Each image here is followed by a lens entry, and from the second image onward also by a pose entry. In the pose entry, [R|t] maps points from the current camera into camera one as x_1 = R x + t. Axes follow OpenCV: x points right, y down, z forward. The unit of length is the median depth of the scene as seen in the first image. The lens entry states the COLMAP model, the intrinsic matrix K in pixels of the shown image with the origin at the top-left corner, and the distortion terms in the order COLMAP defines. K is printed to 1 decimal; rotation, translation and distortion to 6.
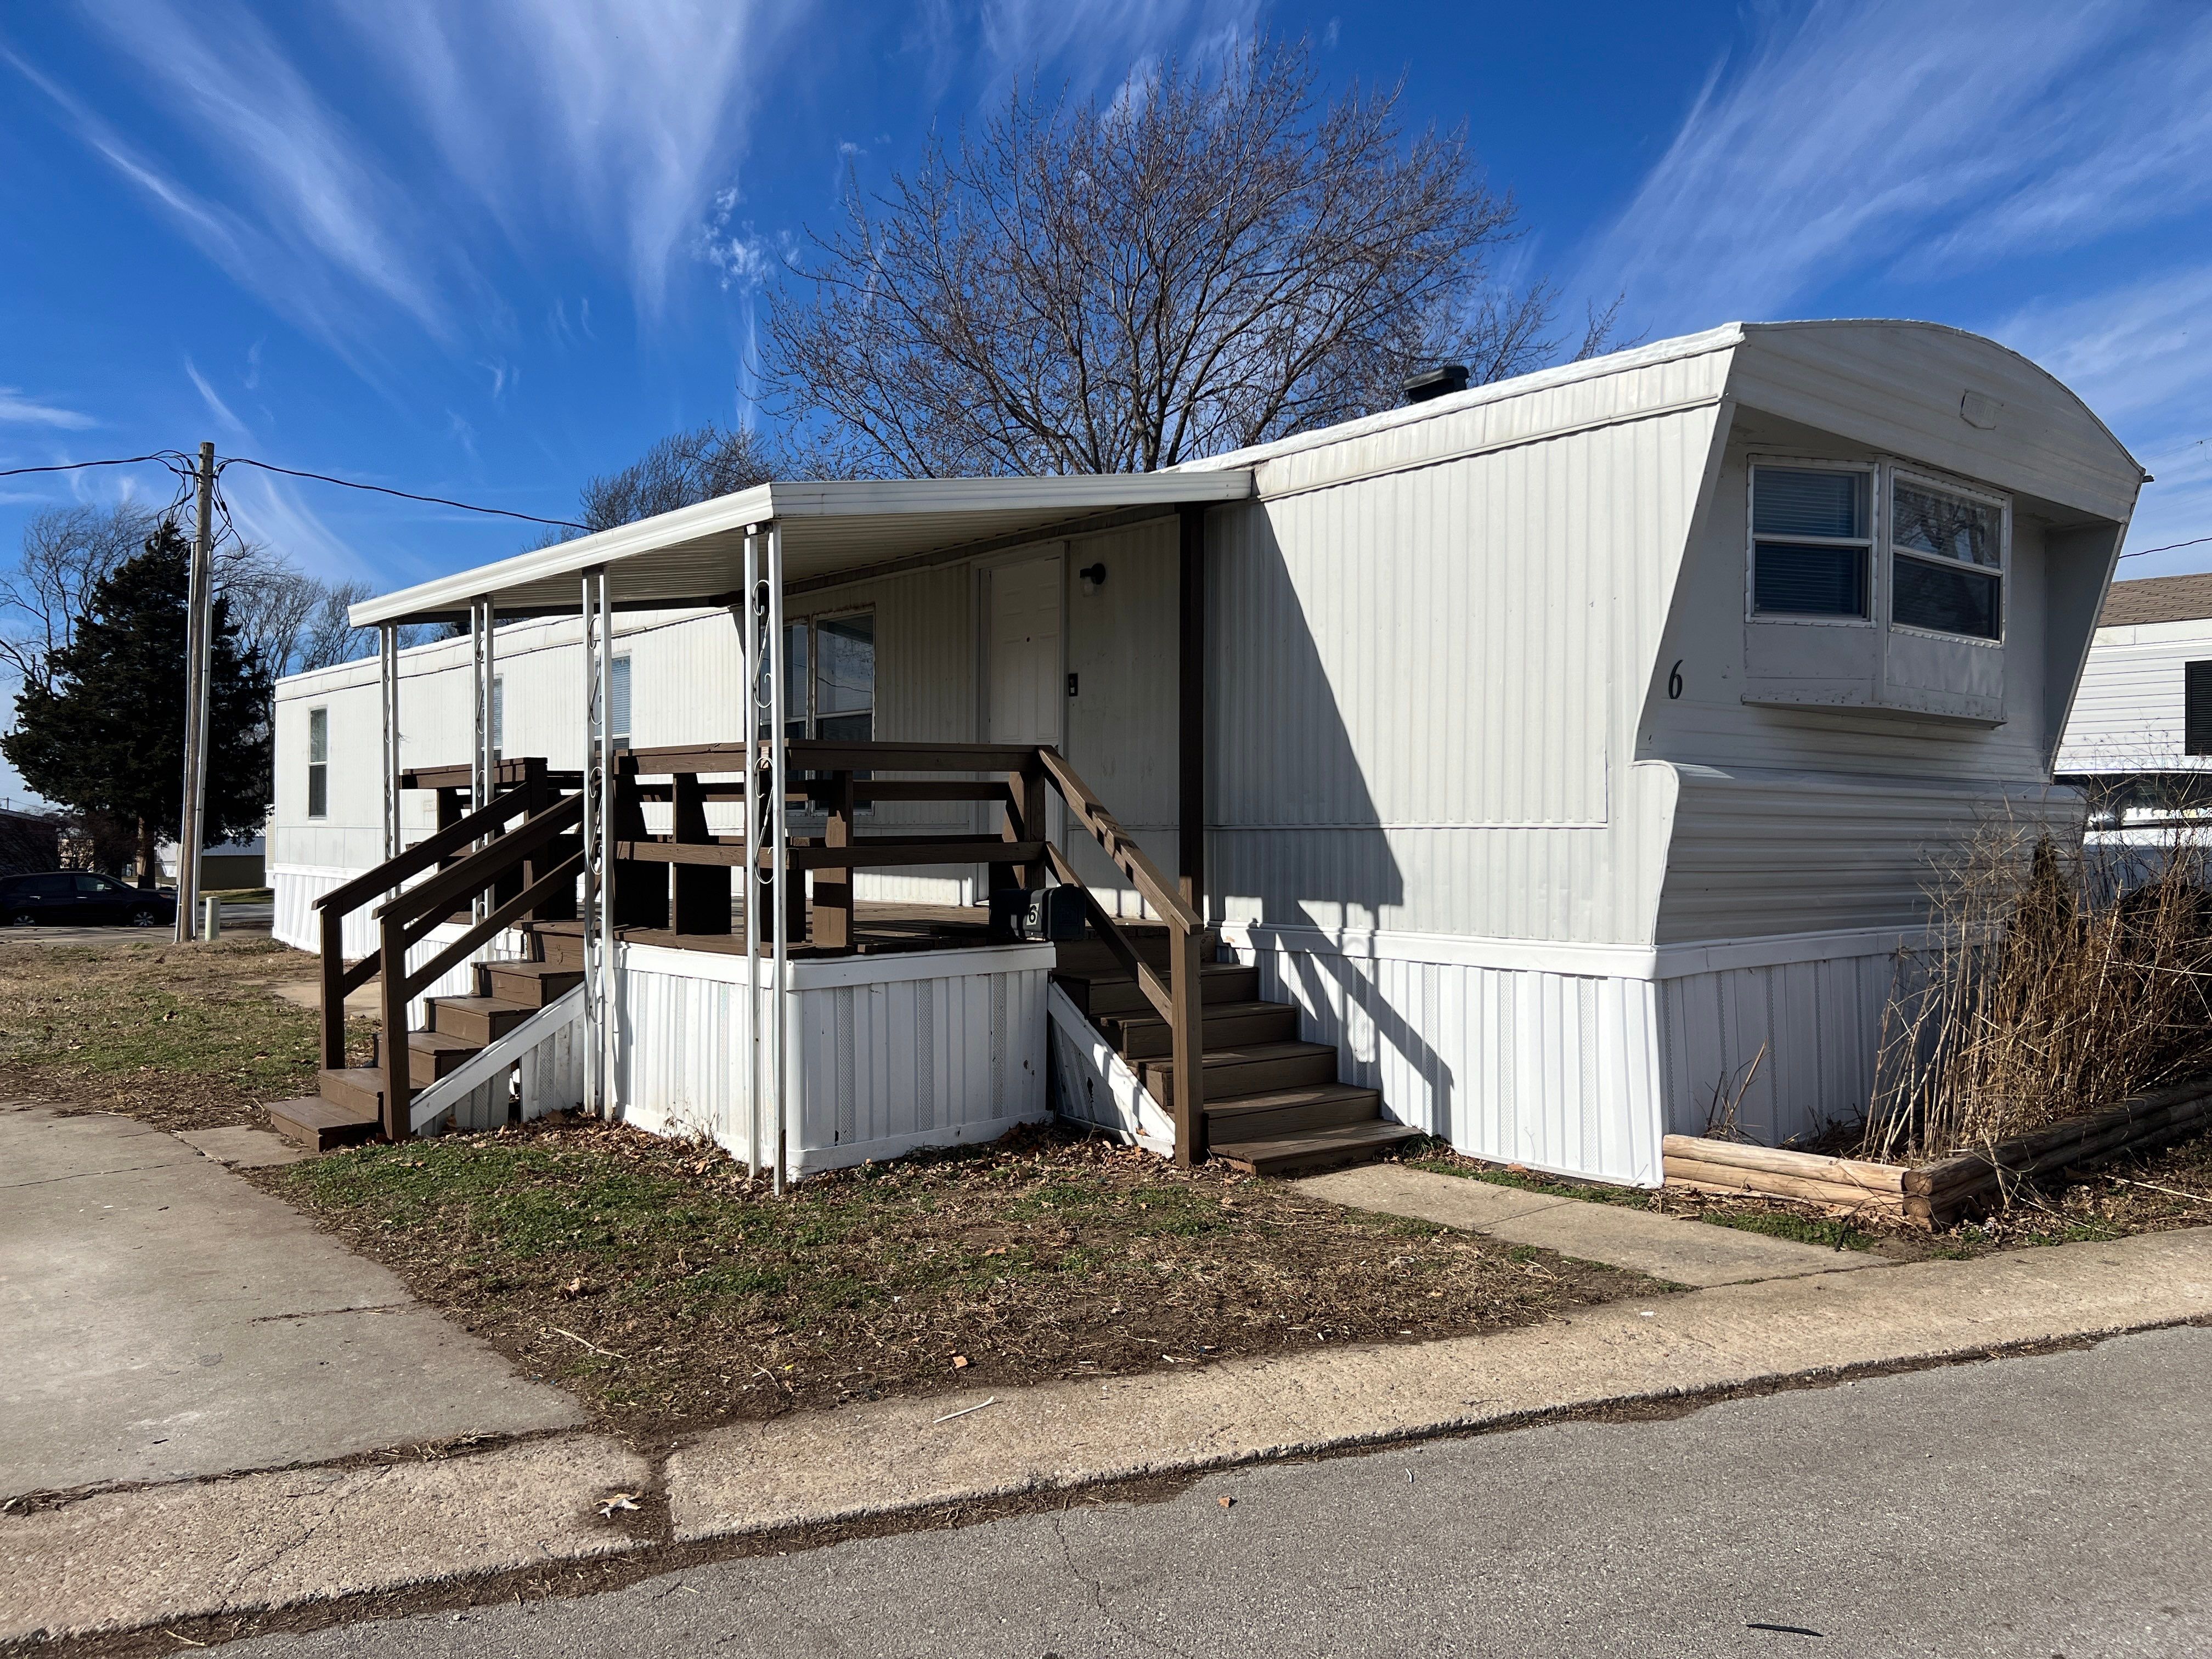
lens RADIAL K [[1670.4, 0, 1106.0], [0, 1670.4, 829.5], [0, 0, 1]] dist [0.021679, -0.012288]
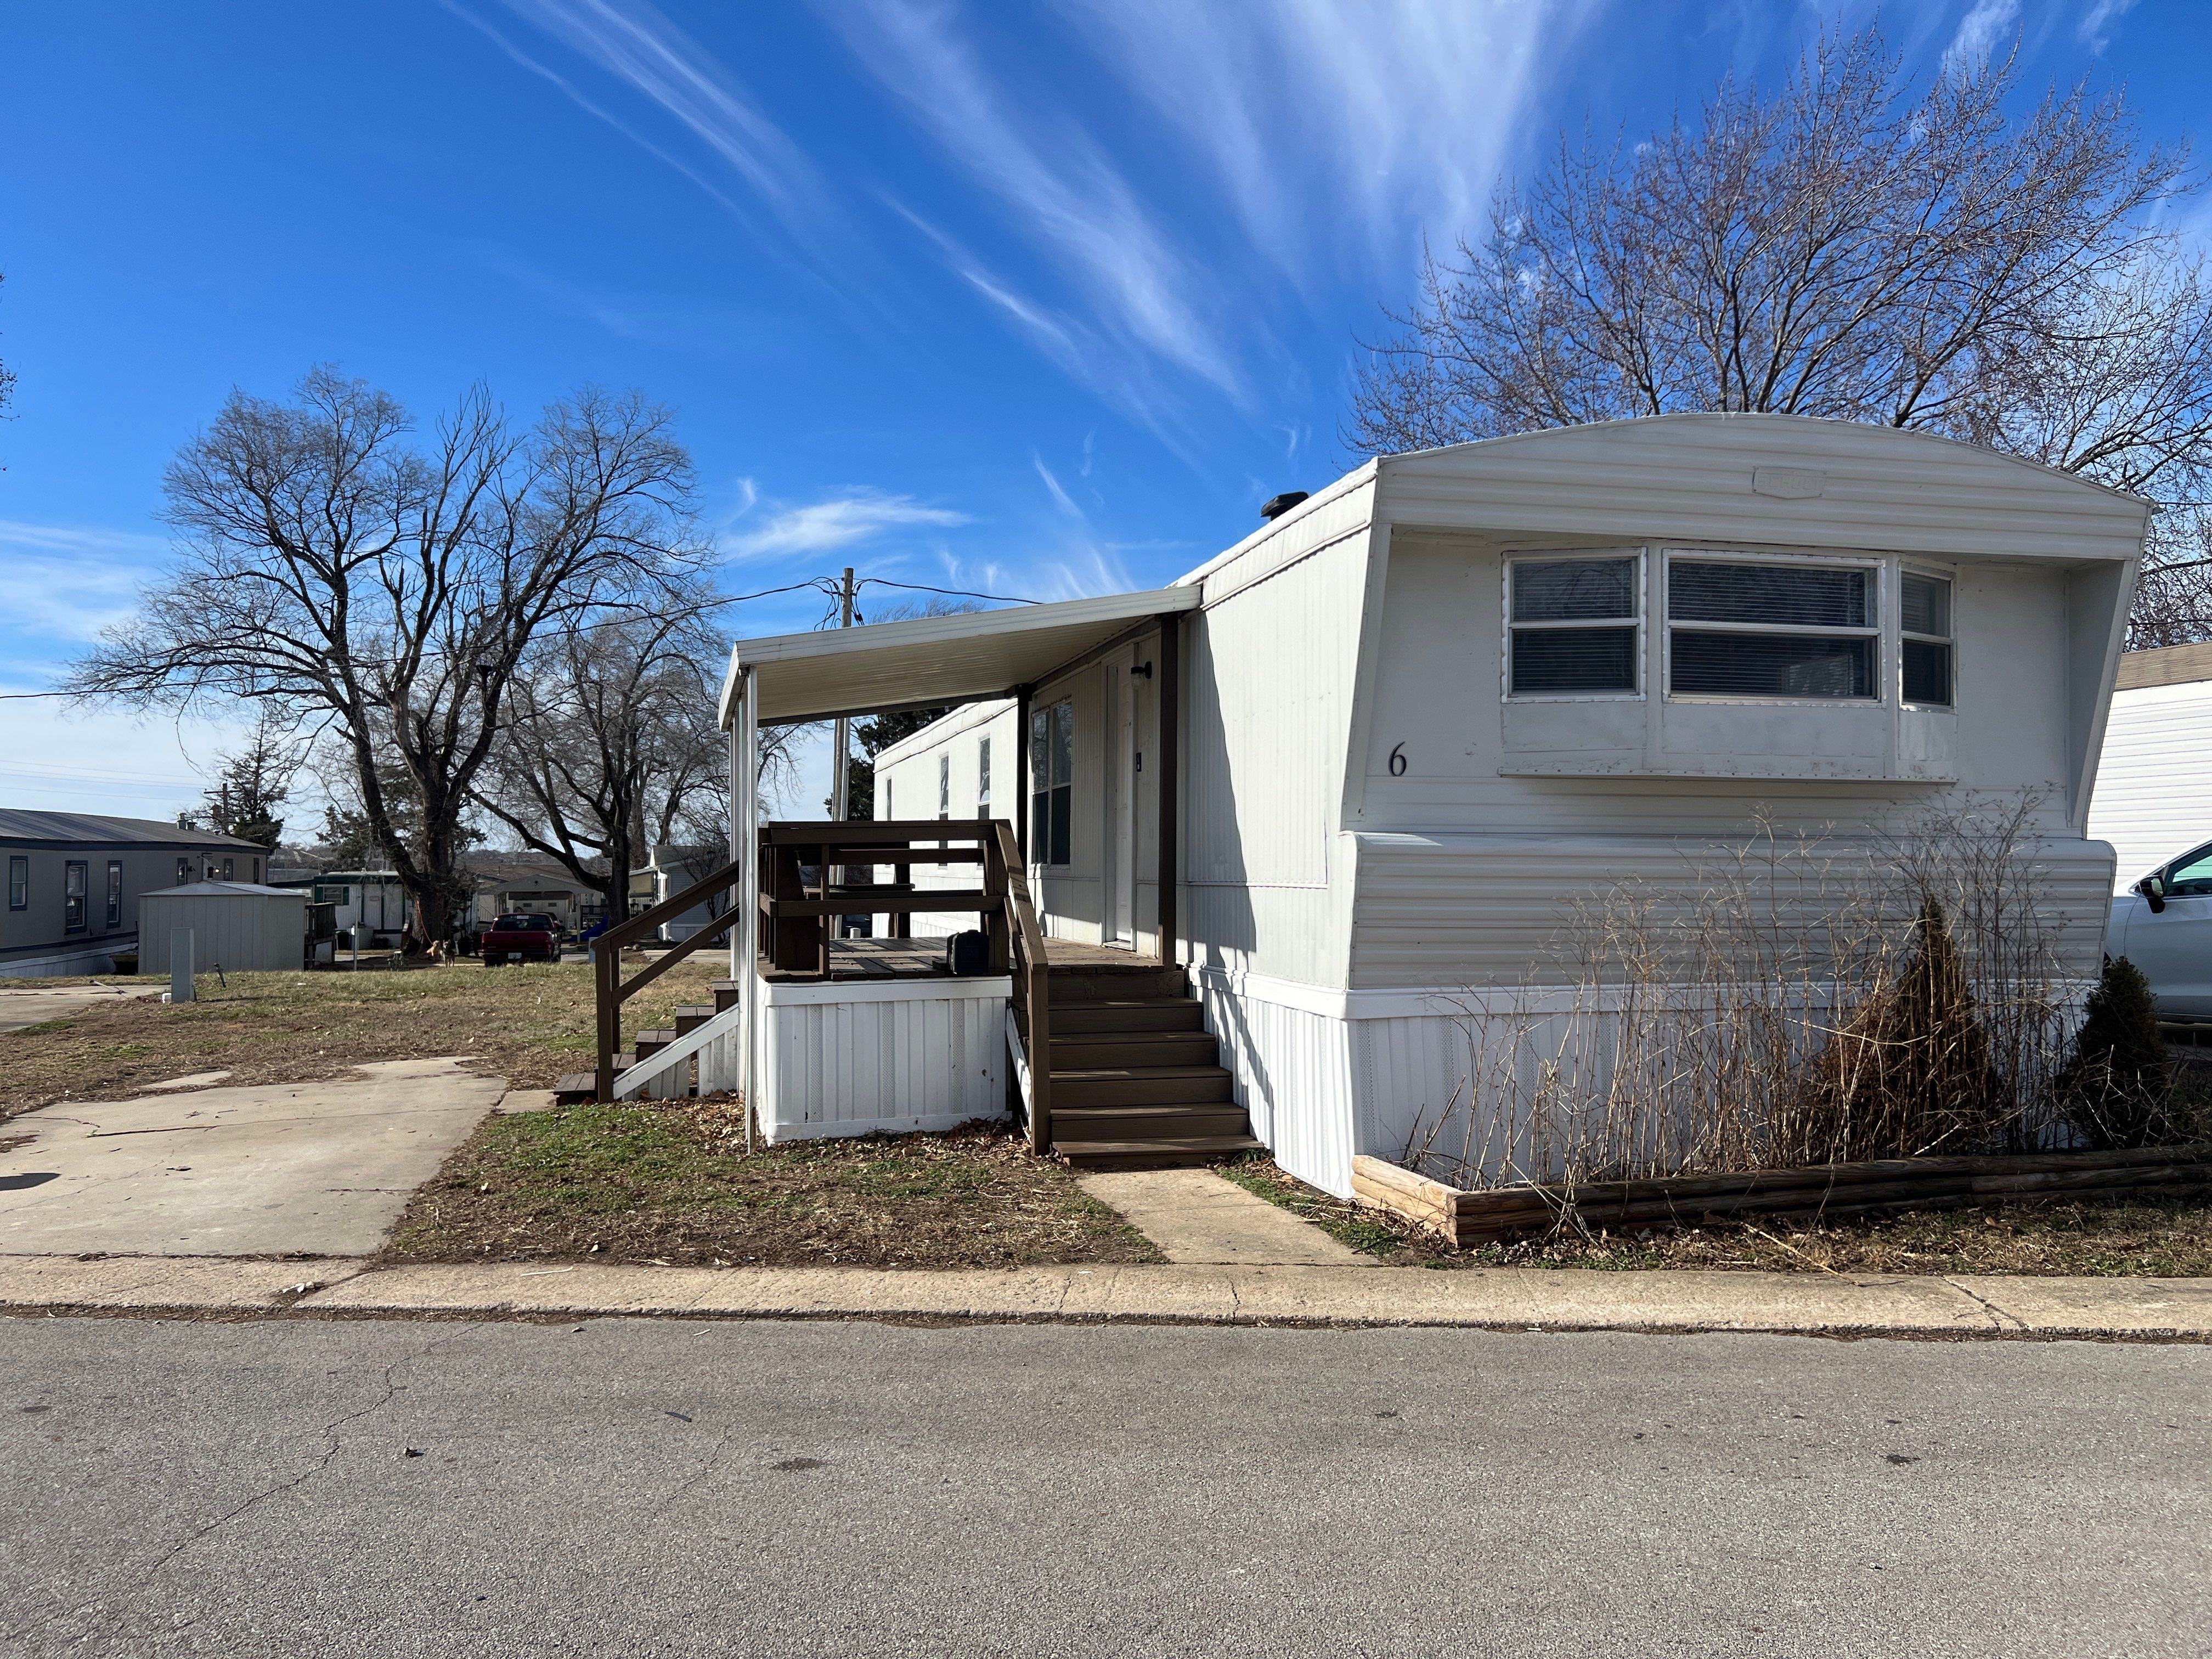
lens RADIAL K [[1693.7, 0, 1147.1], [0, 1693.7, 874.1], [0, 0, 1]] dist [0.085326, -0.108075]
pose [[0.897268, -0.000704, -0.441485, 0.642808], [0.003496, 0.999979, 0.005509, -0.017268], [0.441472, -0.006486, 0.897252, -0.104509]]
